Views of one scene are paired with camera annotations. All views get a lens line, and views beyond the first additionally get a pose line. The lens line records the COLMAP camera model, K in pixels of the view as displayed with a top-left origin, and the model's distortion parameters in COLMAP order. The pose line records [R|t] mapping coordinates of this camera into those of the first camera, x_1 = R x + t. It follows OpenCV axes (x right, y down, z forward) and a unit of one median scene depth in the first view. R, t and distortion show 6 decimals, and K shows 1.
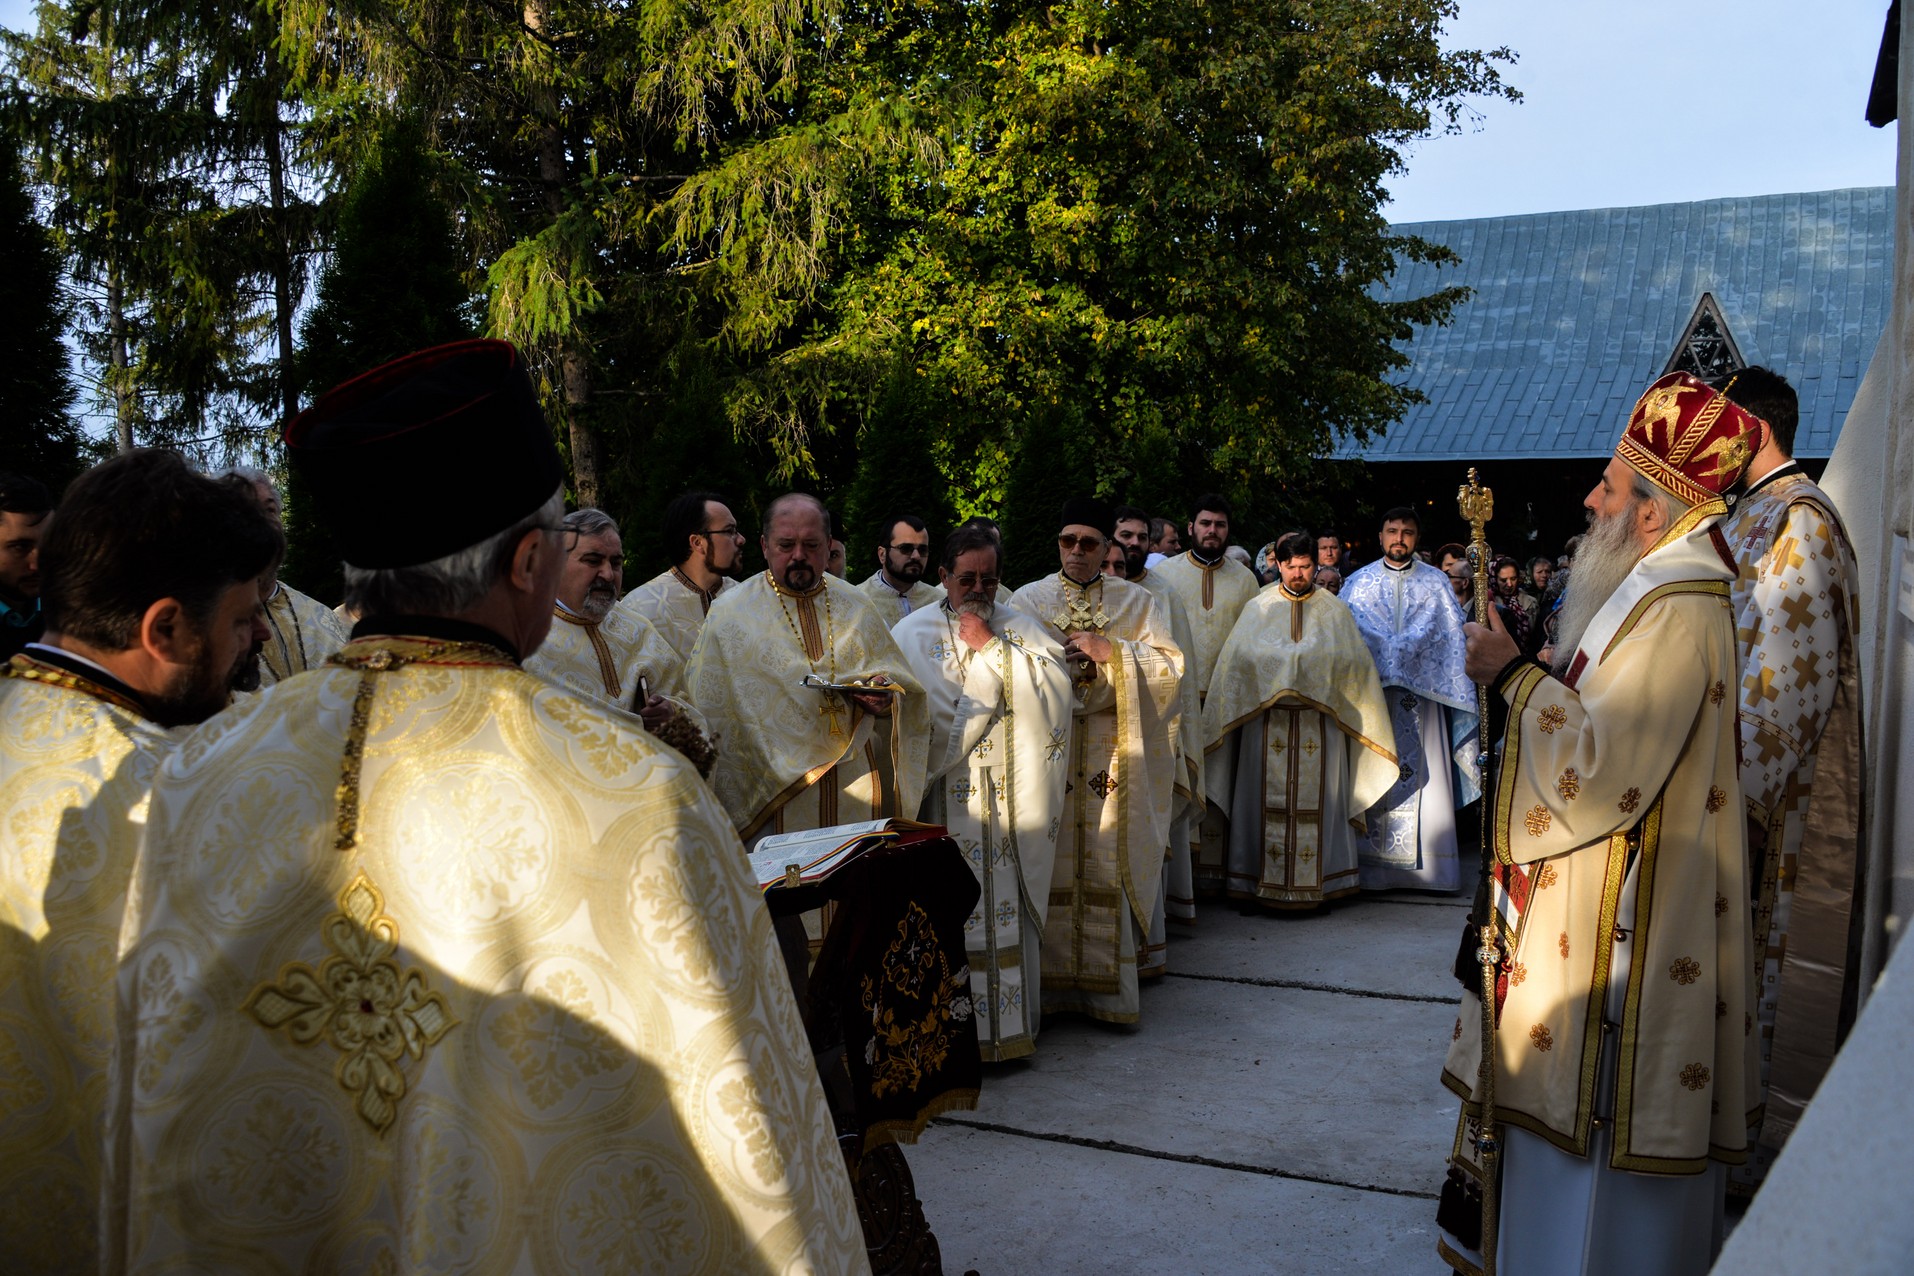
lens RADIAL K [[1524.8, 0, 957.0], [0, 1524.8, 638.0], [0, 0, 1]] dist [-0.130725, 0.008141]
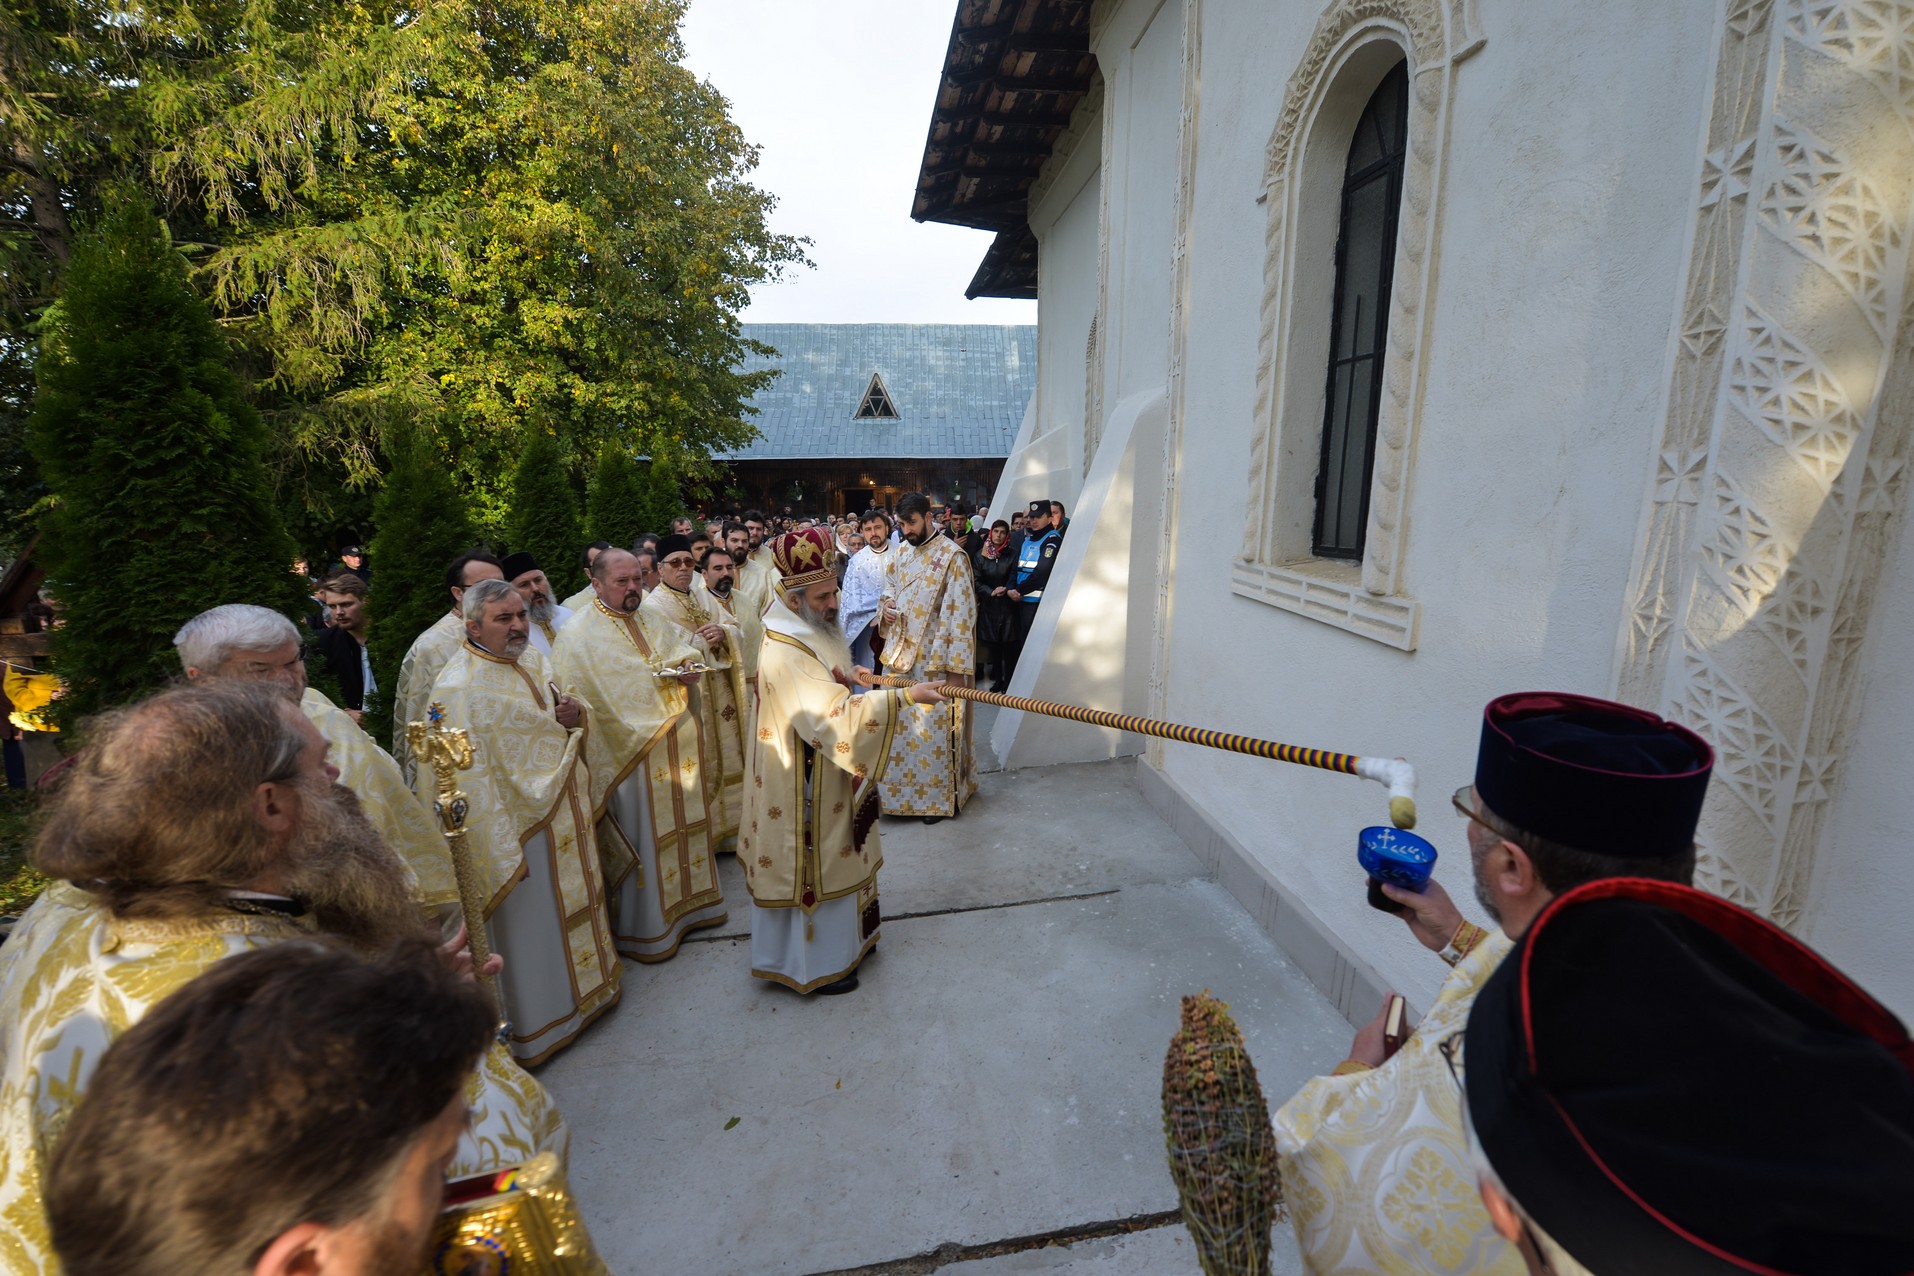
lens RADIAL K [[766.7, 0, 963.8], [0, 766.7, 634.2], [0, 0, 1]] dist [-0.015763, -0.001443]
pose [[0.798264, -0.131149, 0.587856, -0.092224], [0.056341, 0.987986, 0.143909, -0.037487], [-0.599666, -0.081757, 0.796063, 0.082959]]
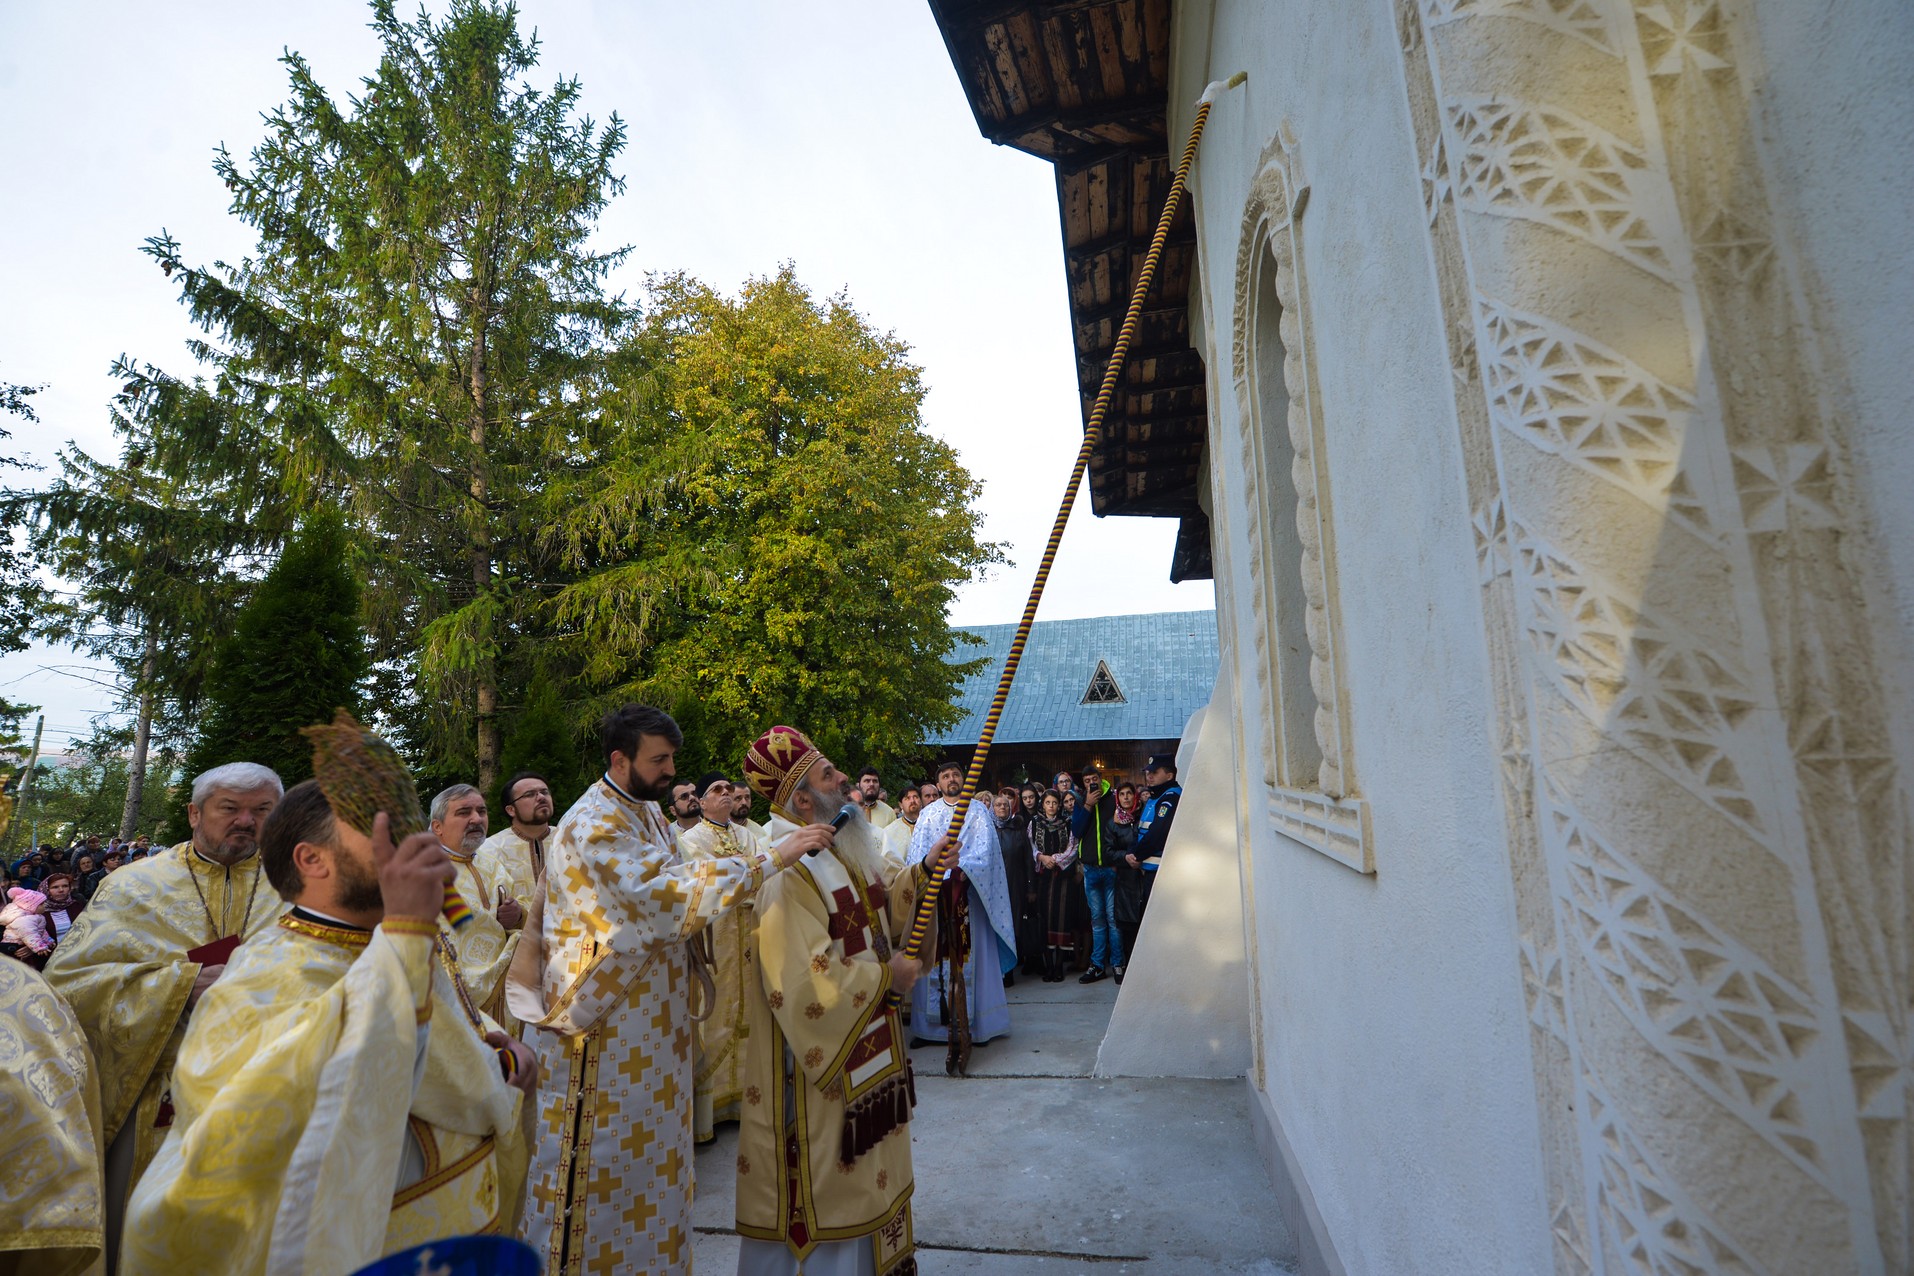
lens RADIAL K [[766.7, 0, 963.8], [0, 766.7, 634.2], [0, 0, 1]] dist [-0.015763, -0.001443]
pose [[0.956199, 0.033888, 0.290749, 0.006702], [0.042030, 0.967089, -0.250945, -0.007791], [-0.289684, 0.252173, 0.923305, 0.052888]]
